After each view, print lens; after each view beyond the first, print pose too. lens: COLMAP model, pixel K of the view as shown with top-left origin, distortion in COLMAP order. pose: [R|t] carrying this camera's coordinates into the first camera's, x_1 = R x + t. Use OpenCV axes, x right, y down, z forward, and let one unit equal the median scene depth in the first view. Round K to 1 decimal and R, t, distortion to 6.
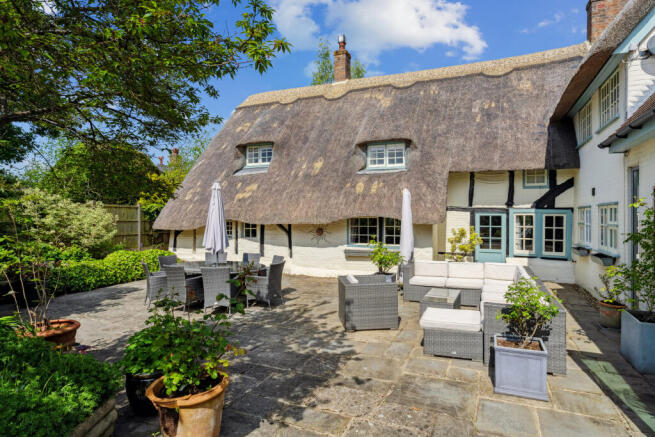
lens RADIAL K [[374.5, 0, 327.3], [0, 374.5, 217.3], [0, 0, 1]] dist [-0.022789, 0.001109]
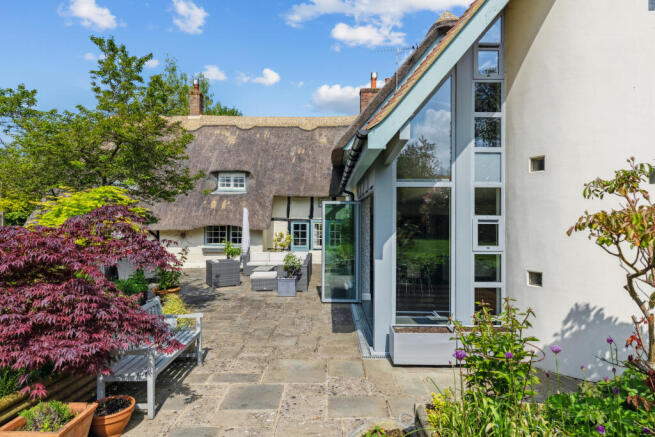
lens RADIAL K [[412.7, 0, 329.6], [0, 412.7, 216.4], [0, 0, 1]] dist [0.000817, 0.000382]
pose [[0.921178, 0.006029, 0.389096, -0.119305], [-0.003918, 0.999973, -0.006221, -0.025500], [-0.389123, 0.004206, 0.921176, -0.633577]]
